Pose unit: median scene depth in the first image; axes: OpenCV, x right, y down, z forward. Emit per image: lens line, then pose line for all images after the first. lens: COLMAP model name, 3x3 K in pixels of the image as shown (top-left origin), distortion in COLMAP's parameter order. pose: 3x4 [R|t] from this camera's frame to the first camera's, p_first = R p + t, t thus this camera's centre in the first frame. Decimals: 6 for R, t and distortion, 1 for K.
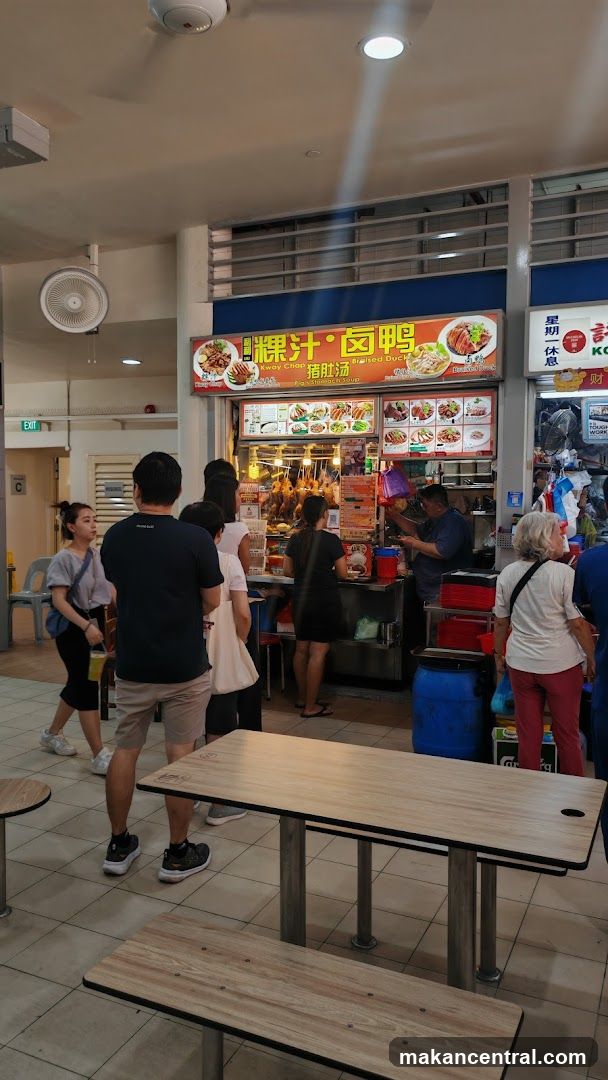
lens RADIAL K [[854.3, 0, 286.9], [0, 854.3, 568.6], [0, 0, 1]] dist [0.042965, -0.027175]
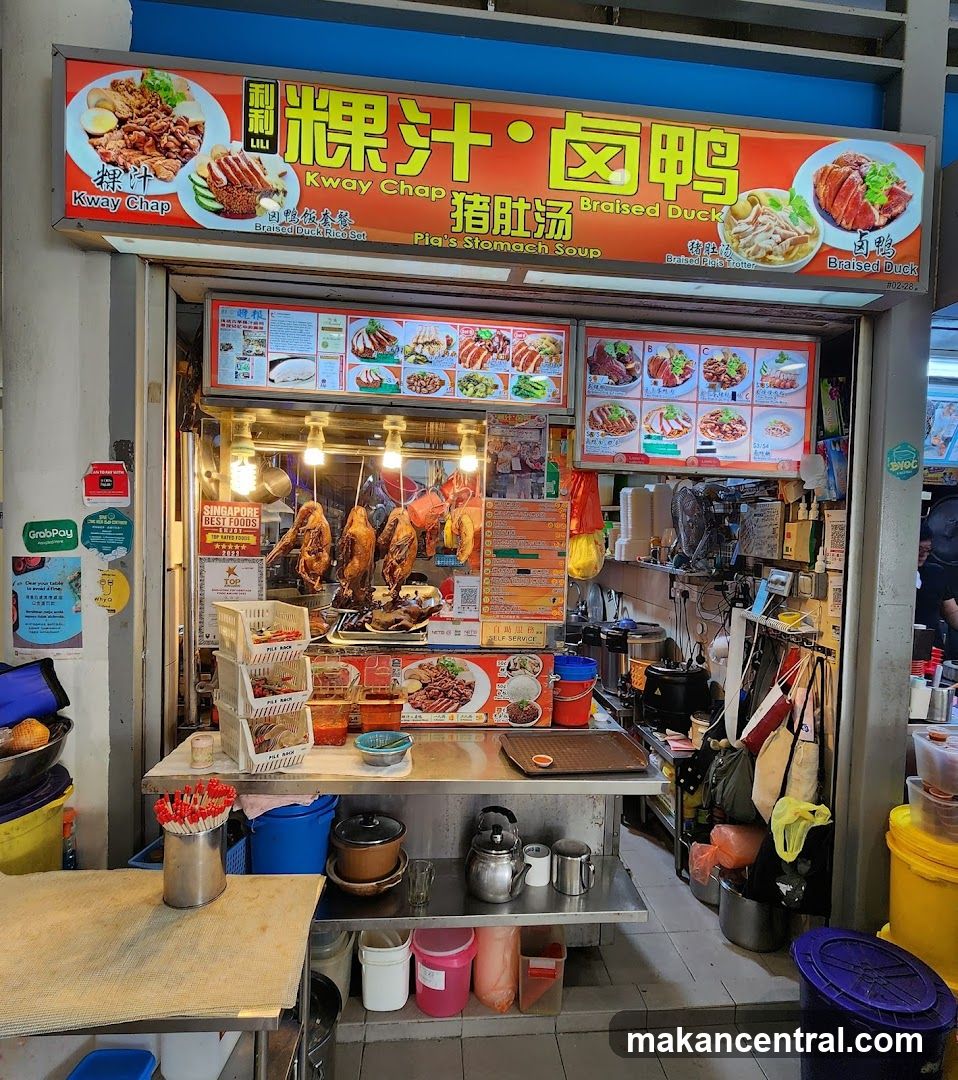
lens RADIAL K [[610.6, 0, 490.9], [0, 610.6, 554.3], [0, 0, 1]] dist [0.002385, -0.001191]
pose [[0.852050, -0.003871, 0.523446, -0.097301], [0.018519, 0.999570, -0.022753, -0.075205], [-0.523132, 0.029080, 0.851755, 0.756277]]
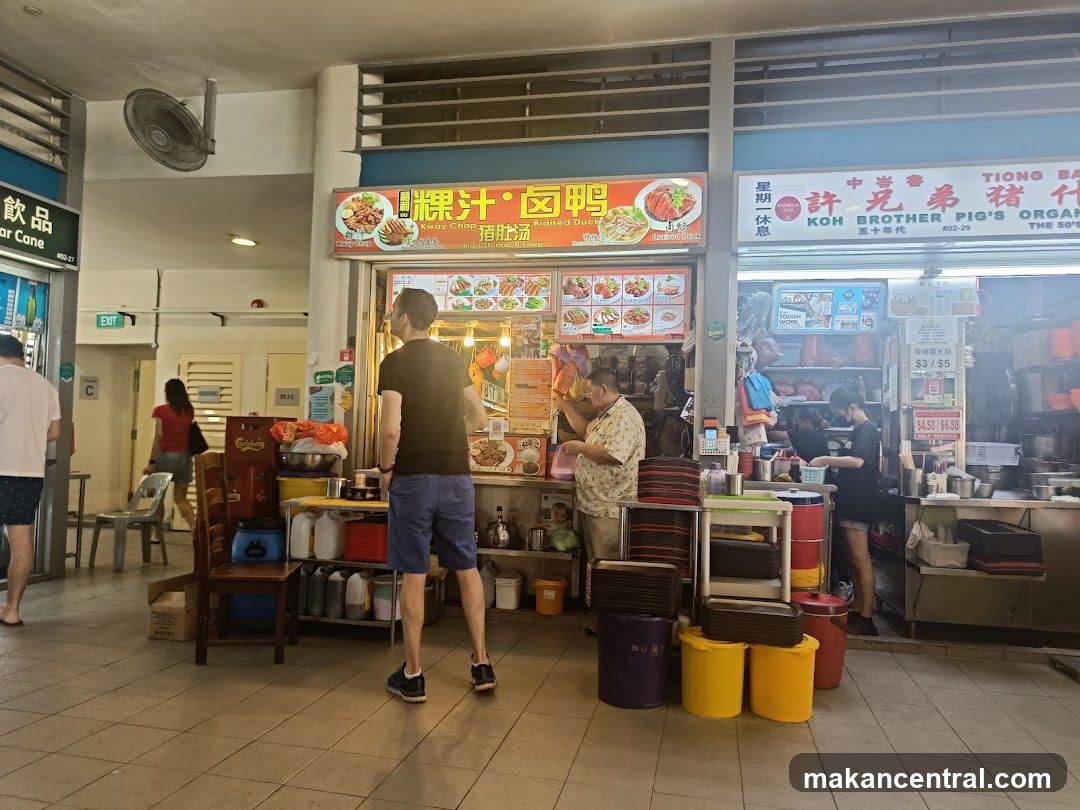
lens RADIAL K [[752.8, 0, 559.8], [0, 752.8, 421.4], [0, 0, 1]] dist [0.040036, -0.034353]
pose [[0.968138, 0.027227, 0.248932, -0.078454], [-0.000712, 0.994367, -0.105988, 0.035909], [-0.250416, 0.102434, 0.962704, 0.267960]]
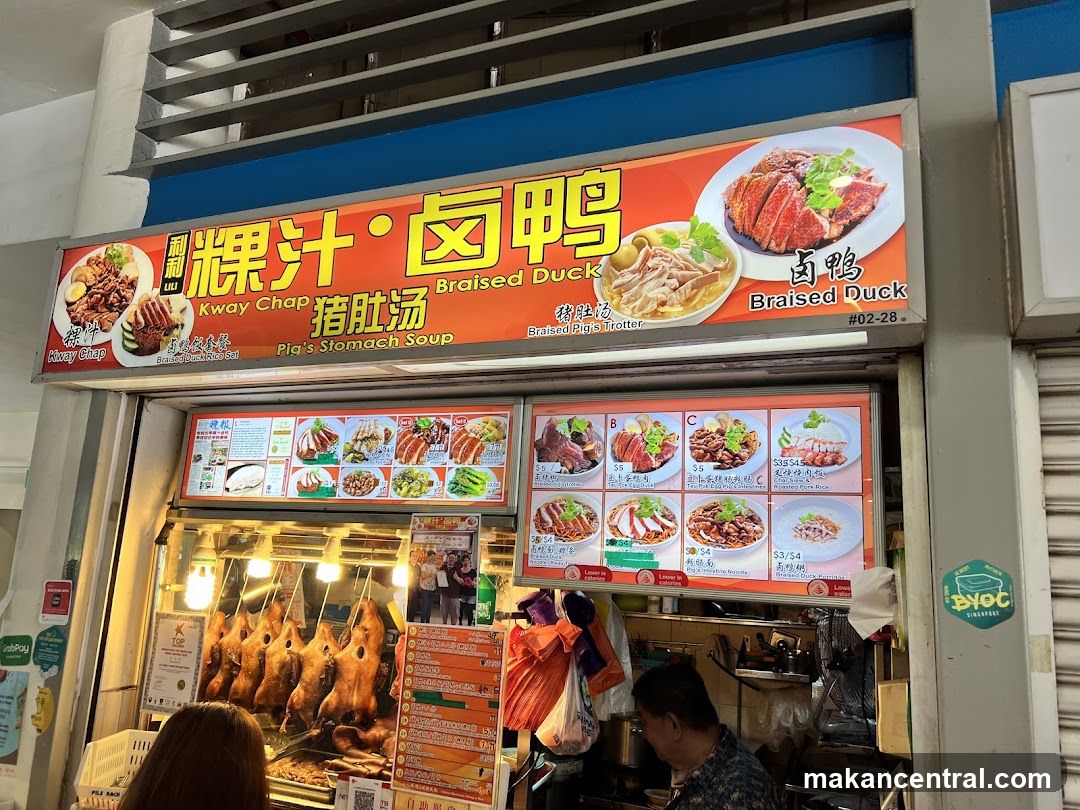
lens RADIAL K [[795.7, 0, 551.7], [0, 795.7, 412.7], [0, 0, 1]] dist [0.042816, -0.037539]
pose [[0.998014, 0.051239, 0.036639, 0.107678], [-0.039554, 0.962451, -0.268558, -0.108443], [-0.049024, 0.266576, 0.962566, 0.681617]]
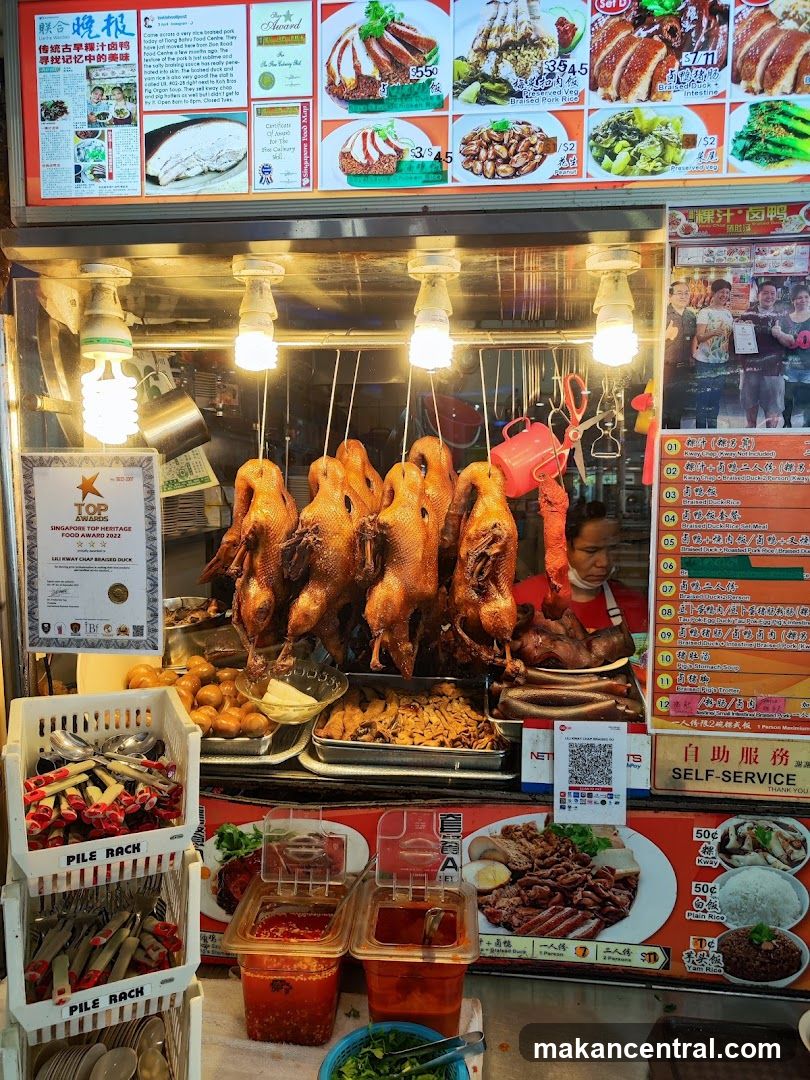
lens RADIAL K [[795.7, 0, 397.2], [0, 795.7, 522.5], [0, 0, 1]] dist [0.042816, -0.037539]
pose [[0.946351, -0.041350, 0.320485, -0.039895], [0.036429, 0.999108, 0.021337, -0.098048], [-0.321082, -0.008518, 0.947013, 0.886602]]
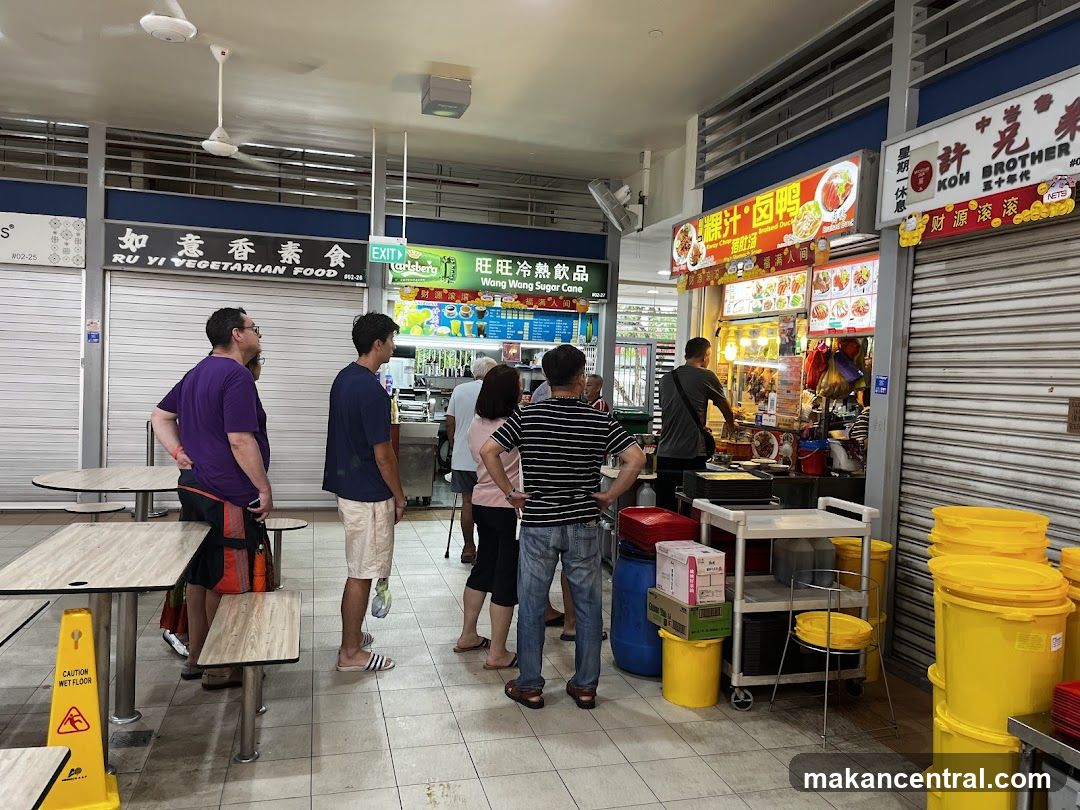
lens RADIAL K [[846.2, 0, 533.3], [0, 846.2, 403.5], [0, 0, 1]] dist [0.072243, -0.008619]
pose [[0.648091, 0.046359, -0.760151, 0.596282], [-0.100684, 0.994600, -0.025184, -0.010417], [0.754878, 0.092857, 0.649258, 0.229508]]
